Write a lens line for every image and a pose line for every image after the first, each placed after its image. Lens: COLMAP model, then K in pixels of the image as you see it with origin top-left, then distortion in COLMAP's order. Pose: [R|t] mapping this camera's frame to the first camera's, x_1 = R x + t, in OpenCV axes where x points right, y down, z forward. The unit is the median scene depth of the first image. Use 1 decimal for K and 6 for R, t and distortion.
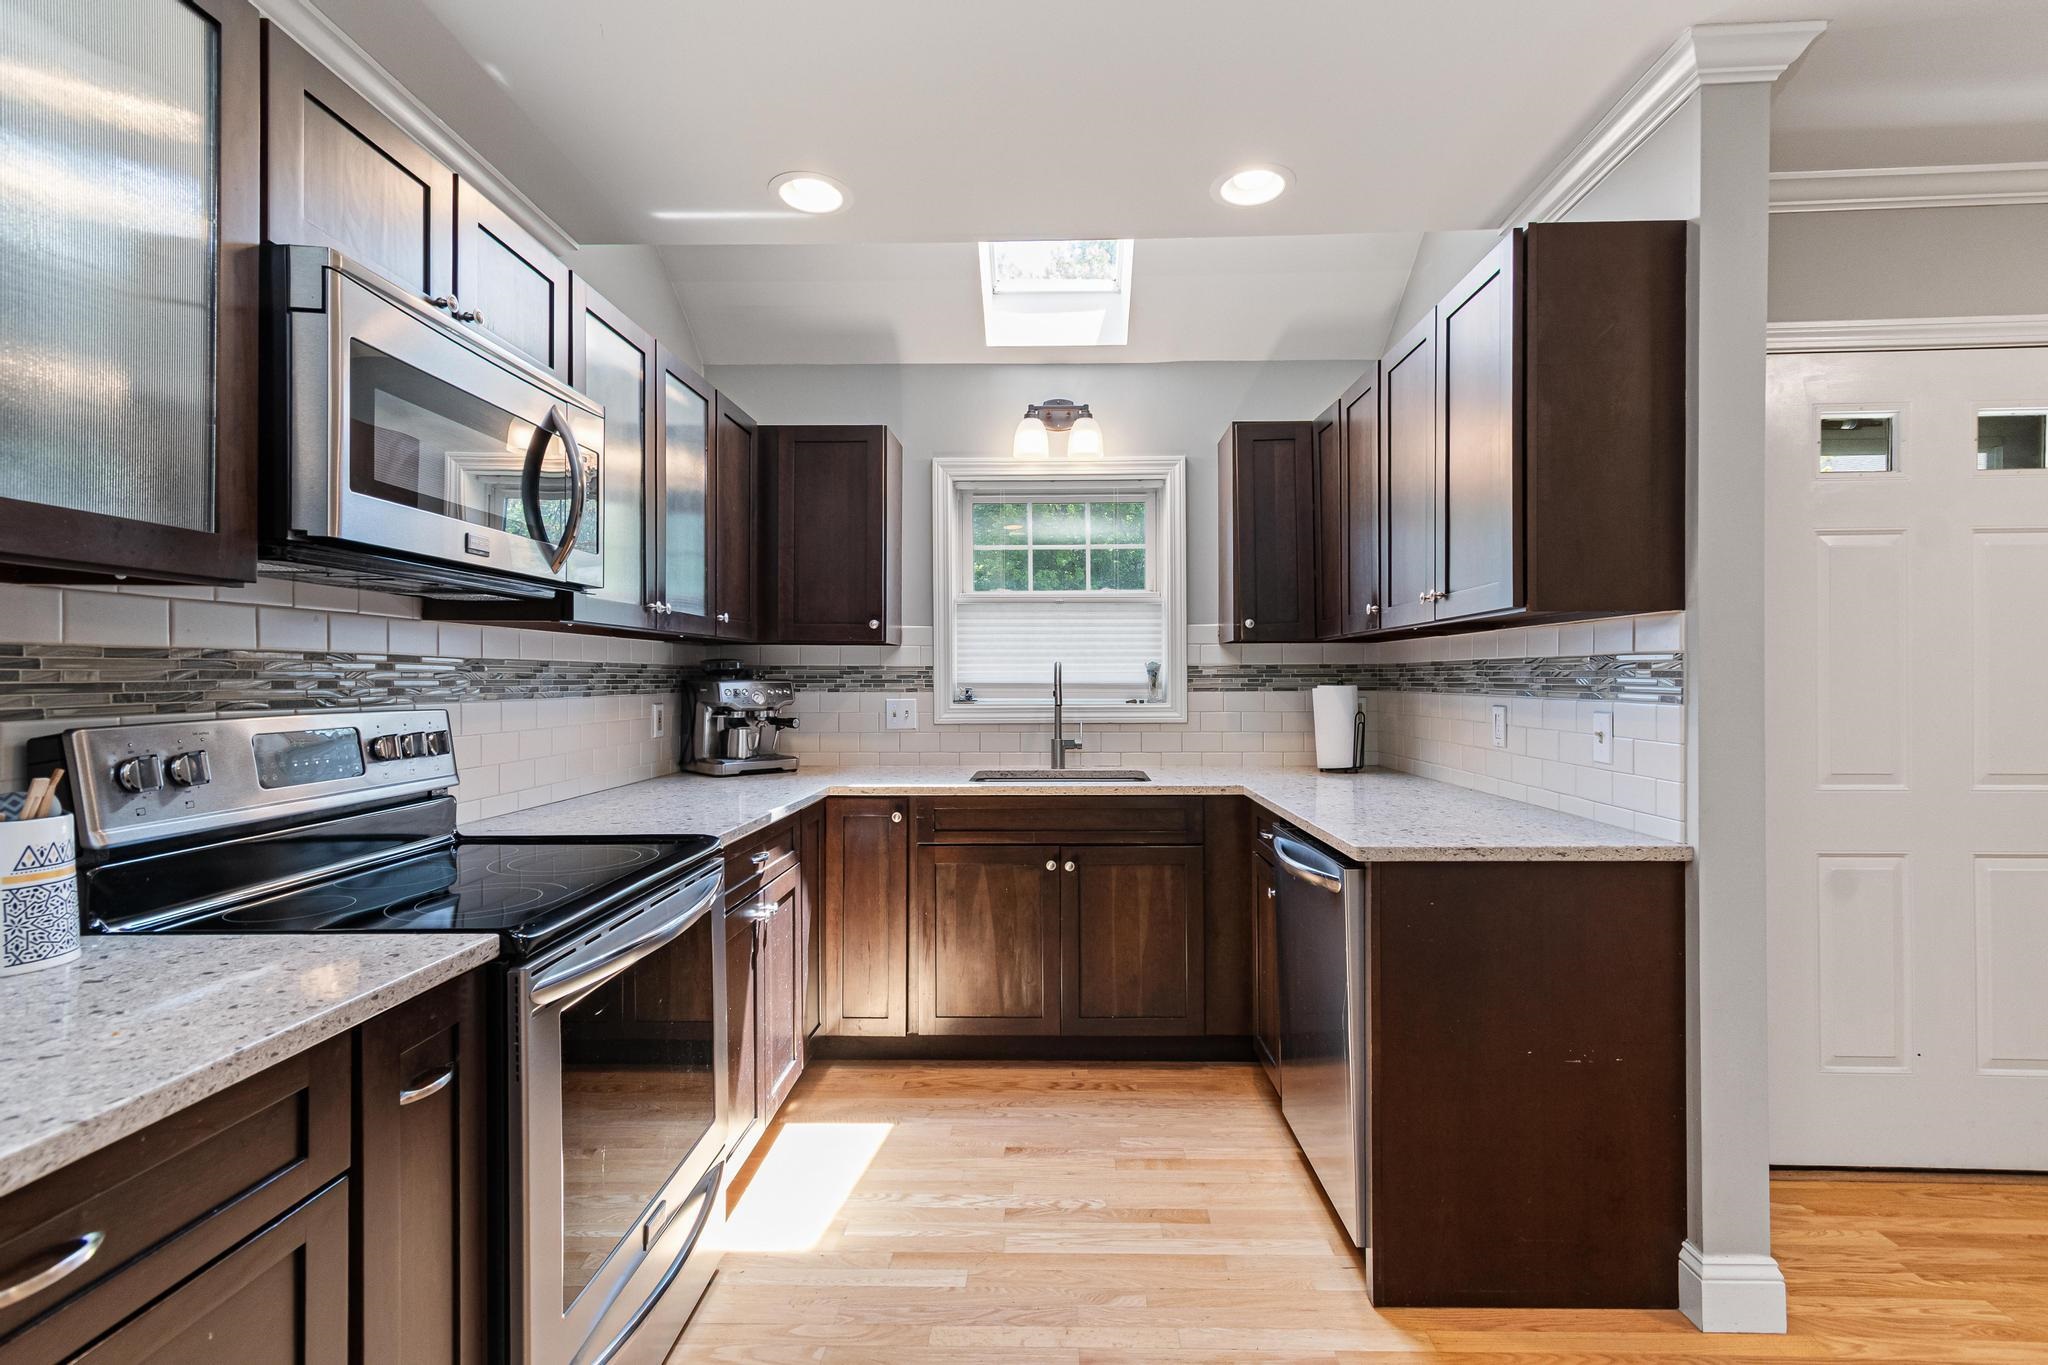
lens RADIAL K [[936.4, 0, 1034.0], [0, 936.4, 679.5], [0, 0, 1]] dist [0.013791, 0.000021]
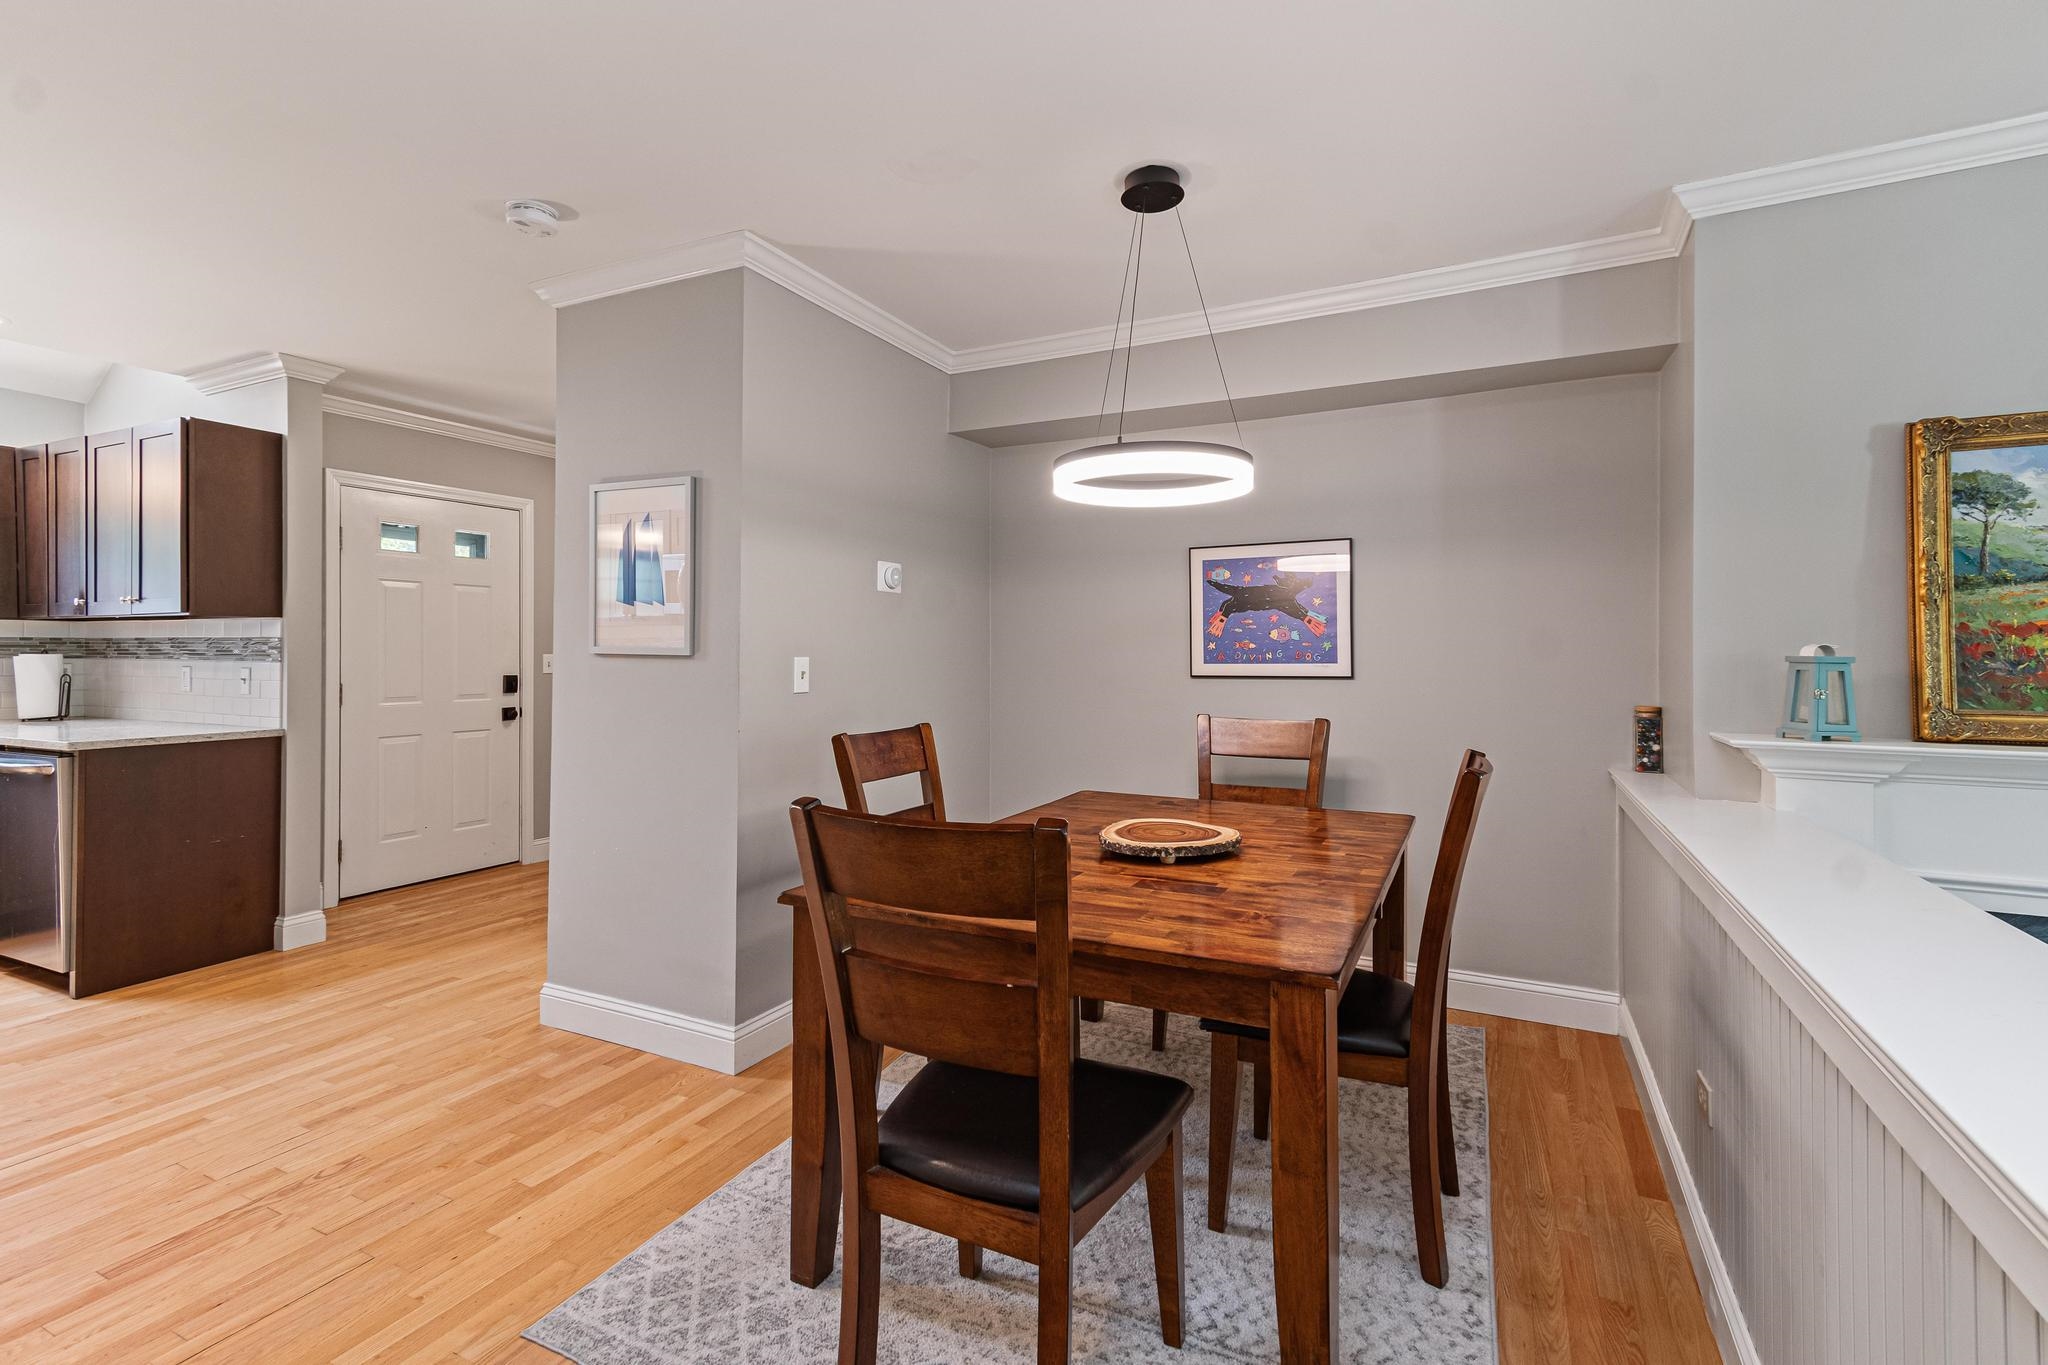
lens RADIAL K [[933.0, 0, 1026.4], [0, 933.0, 652.7], [0, 0, 1]] dist [0.016188, 0.000170]
pose [[0.423310, 0.004313, 0.905974, -0.294138], [-0.003612, 0.999989, -0.003073, 0.003304], [-0.905978, -0.001971, 0.423321, -0.801731]]
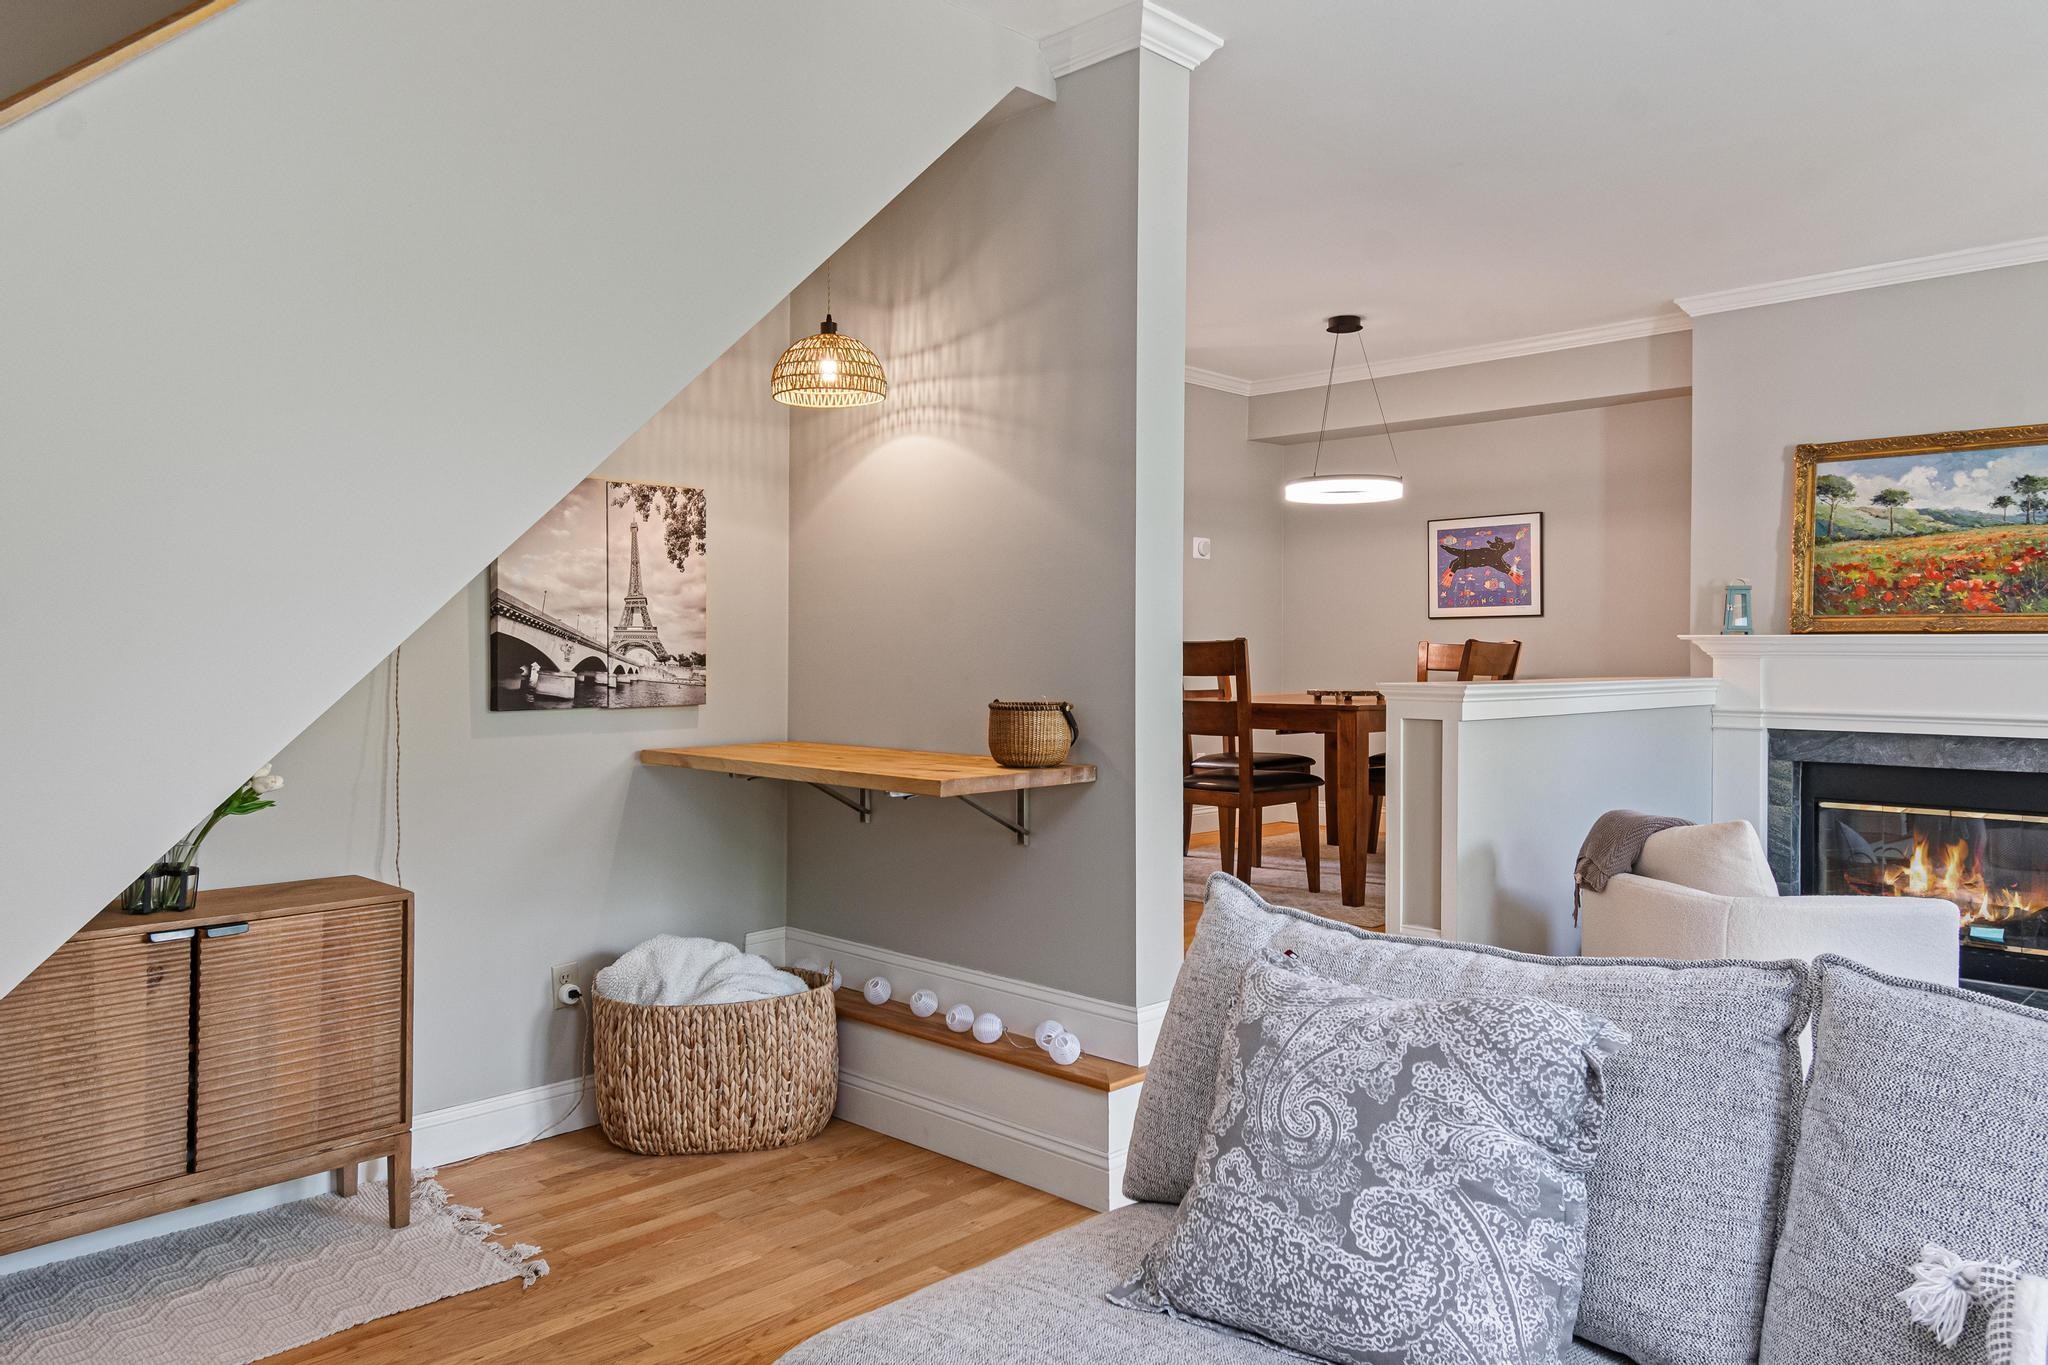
lens RADIAL K [[1425.0, 0, 1017.2], [0, 1425.0, 659.8], [0, 0, 1]] dist [0.025197, -0.022121]
pose [[0.676824, -0.000154, 0.736144, -1.327707], [-0.004029, 0.999984, 0.003914, 0.089372], [-0.736133, -0.005615, 0.676813, -1.575202]]
